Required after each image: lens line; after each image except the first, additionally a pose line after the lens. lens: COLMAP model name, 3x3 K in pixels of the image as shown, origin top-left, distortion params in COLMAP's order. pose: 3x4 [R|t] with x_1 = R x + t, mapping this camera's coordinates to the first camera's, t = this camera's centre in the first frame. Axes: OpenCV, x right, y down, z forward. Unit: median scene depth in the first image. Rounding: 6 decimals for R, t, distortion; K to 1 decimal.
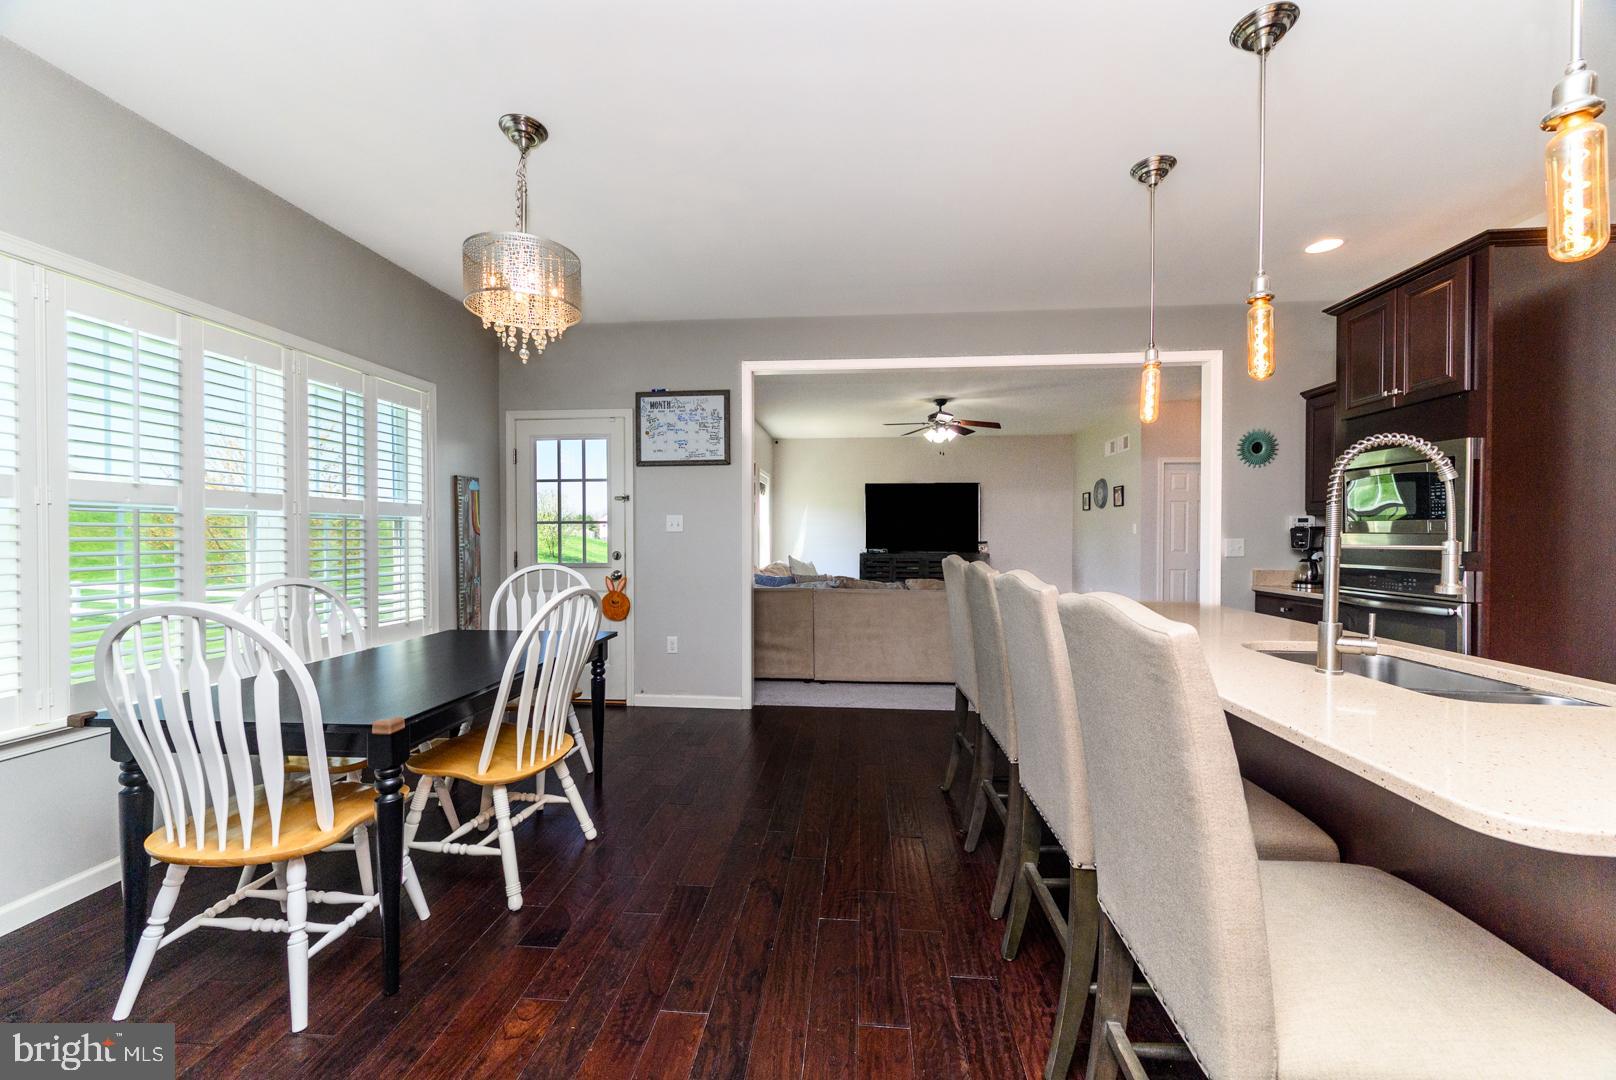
lens RADIAL K [[618.1, 0, 808.0], [0, 618.1, 540.0], [0, 0, 1]] dist [-0.000498, -0.000068]
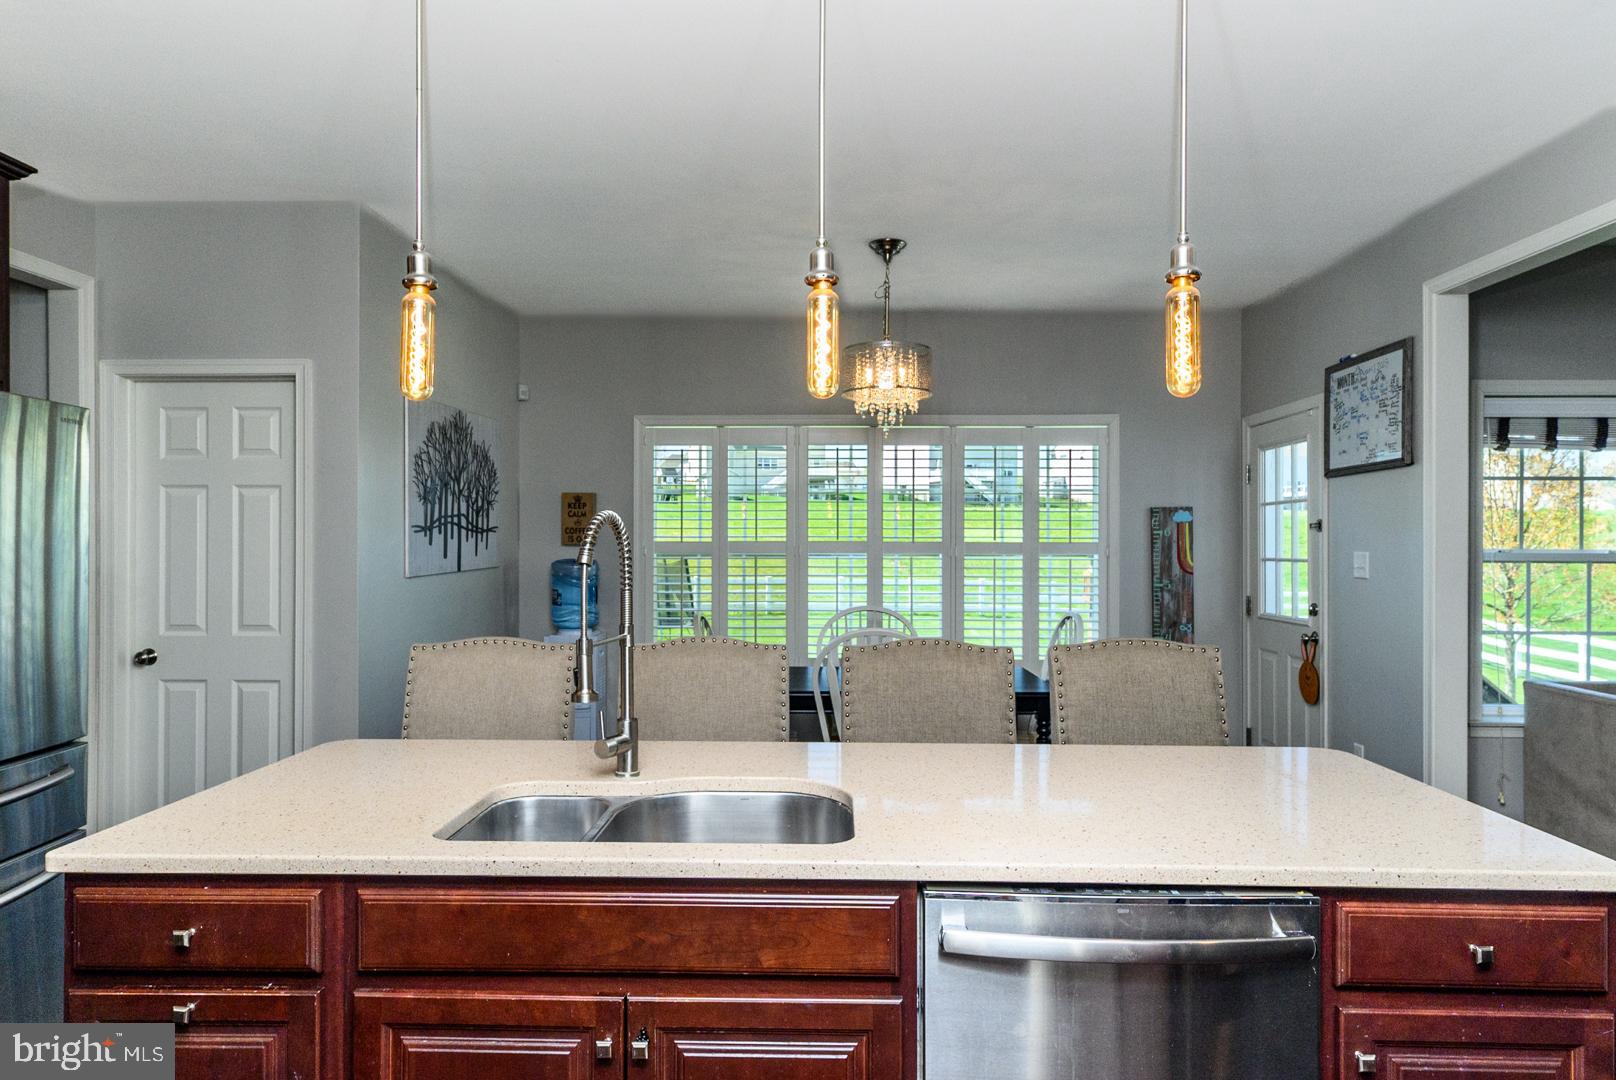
lens RADIAL K [[1010.1, 0, 808.0], [0, 1010.1, 540.0], [0, 0, 1]] dist [0.003888, 0.000971]
pose [[0.060715, -0.006332, -0.998135, 0.787603], [-0.017343, 0.999822, -0.007398, -0.034579], [0.998004, 0.017760, 0.060595, 0.378106]]
